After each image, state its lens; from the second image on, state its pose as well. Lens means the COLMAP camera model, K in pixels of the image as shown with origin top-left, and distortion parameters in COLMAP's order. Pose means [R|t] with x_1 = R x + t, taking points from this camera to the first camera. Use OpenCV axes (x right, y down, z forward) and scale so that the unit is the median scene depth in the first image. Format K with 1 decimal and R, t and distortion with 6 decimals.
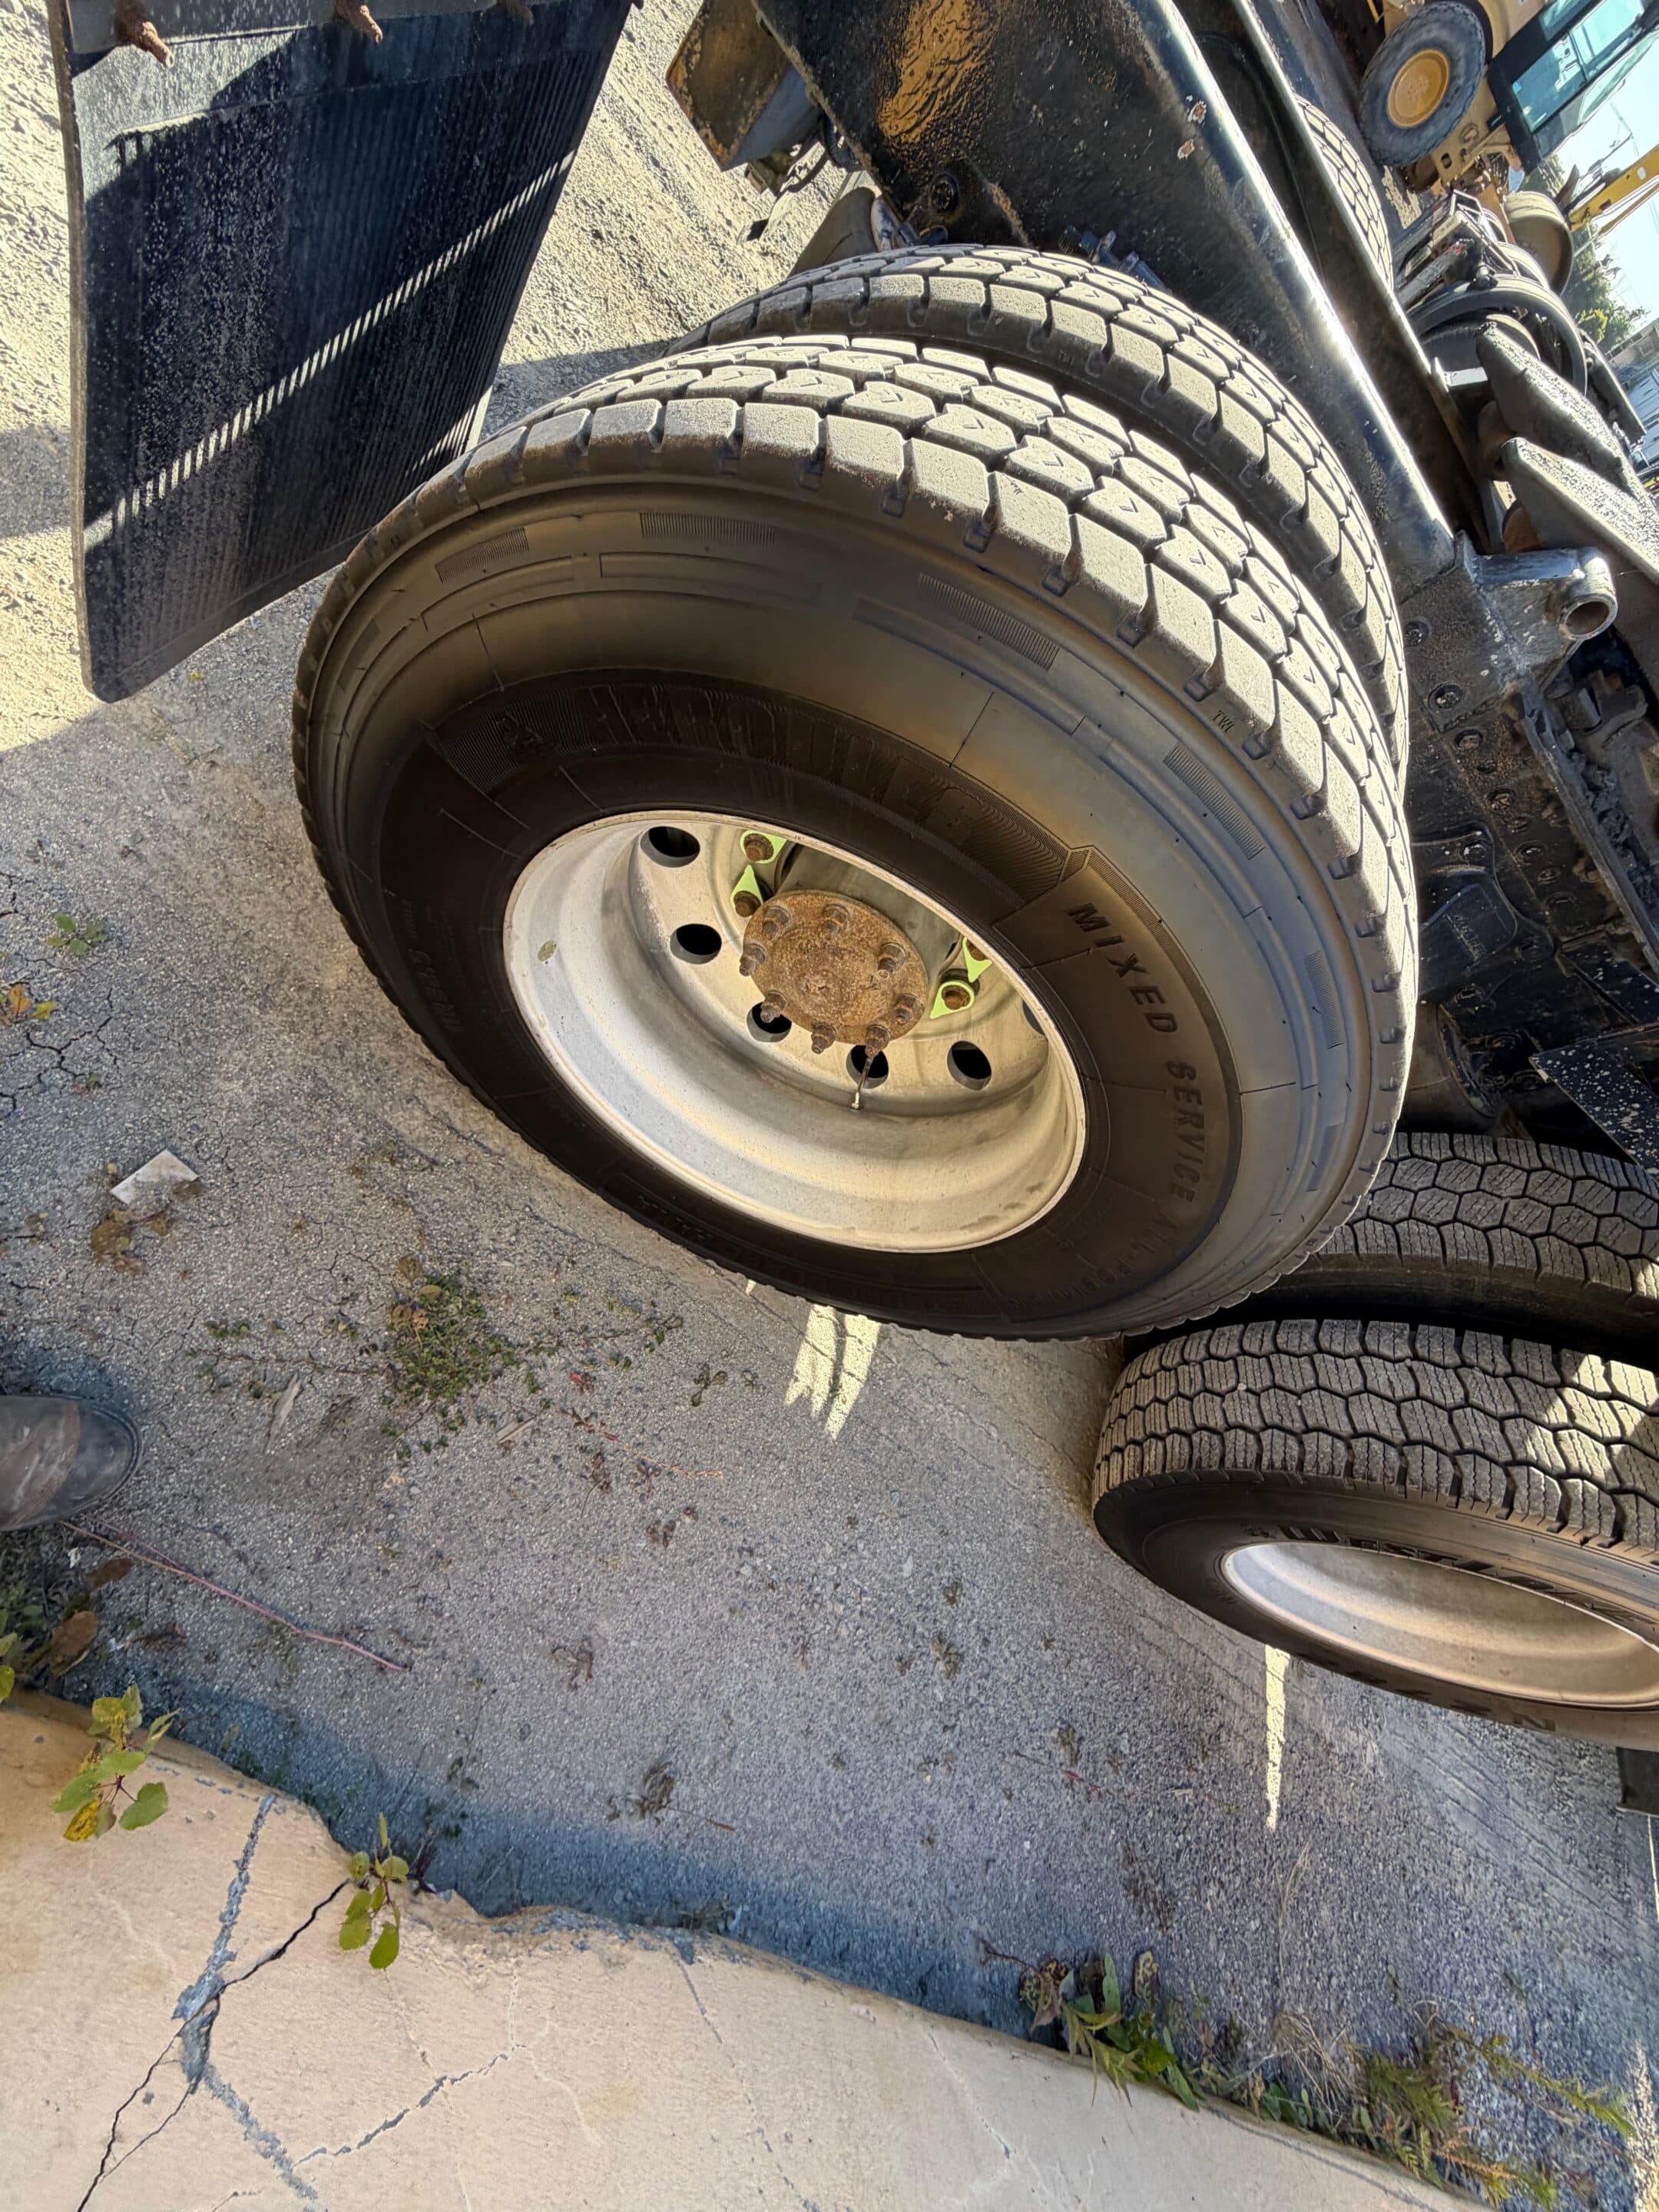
lens RADIAL K [[905.8, 0, 821.7], [0, 905.8, 1098.5], [0, 0, 1]] dist [-0.001964, -0.000442]
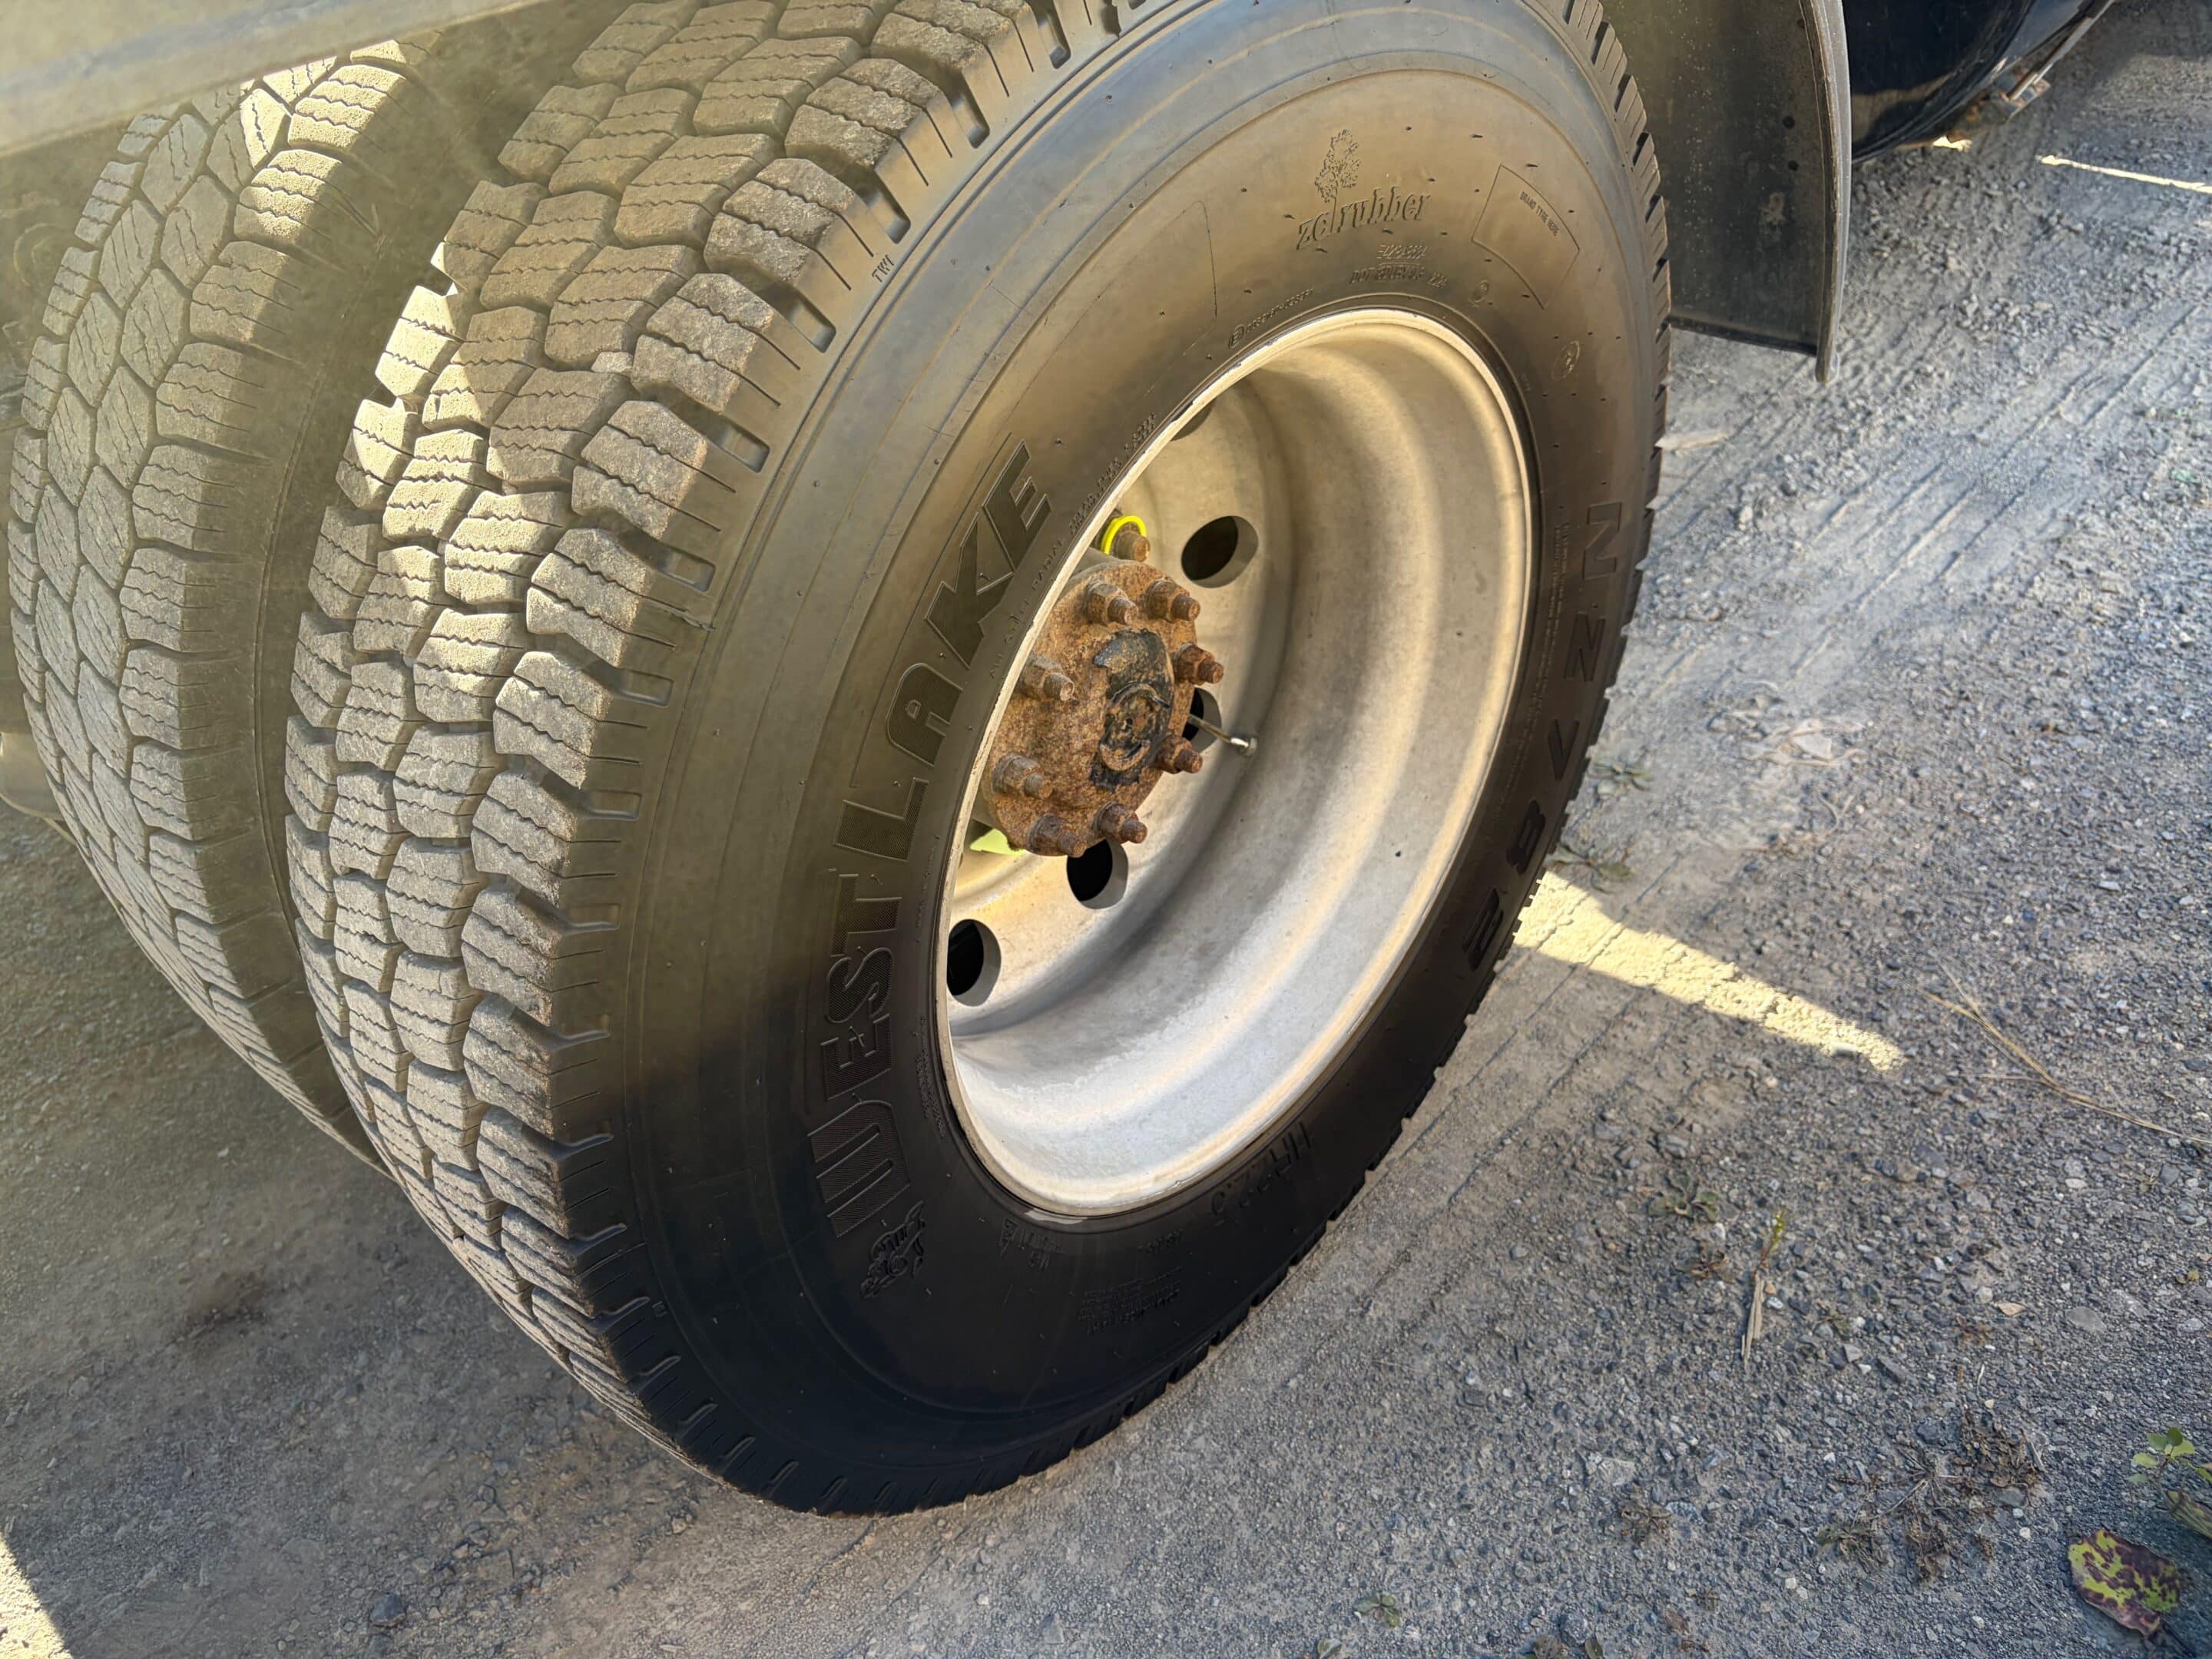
lens RADIAL K [[1739.2, 0, 1106.0], [0, 1739.2, 829.5], [0, 0, 1]] dist [0.070567, -0.093920]
pose [[0.147089, -0.966439, 0.210619, 0.422431], [0.982249, 0.167778, 0.083890, 0.392706], [-0.116412, 0.194541, 0.973962, 0.224645]]
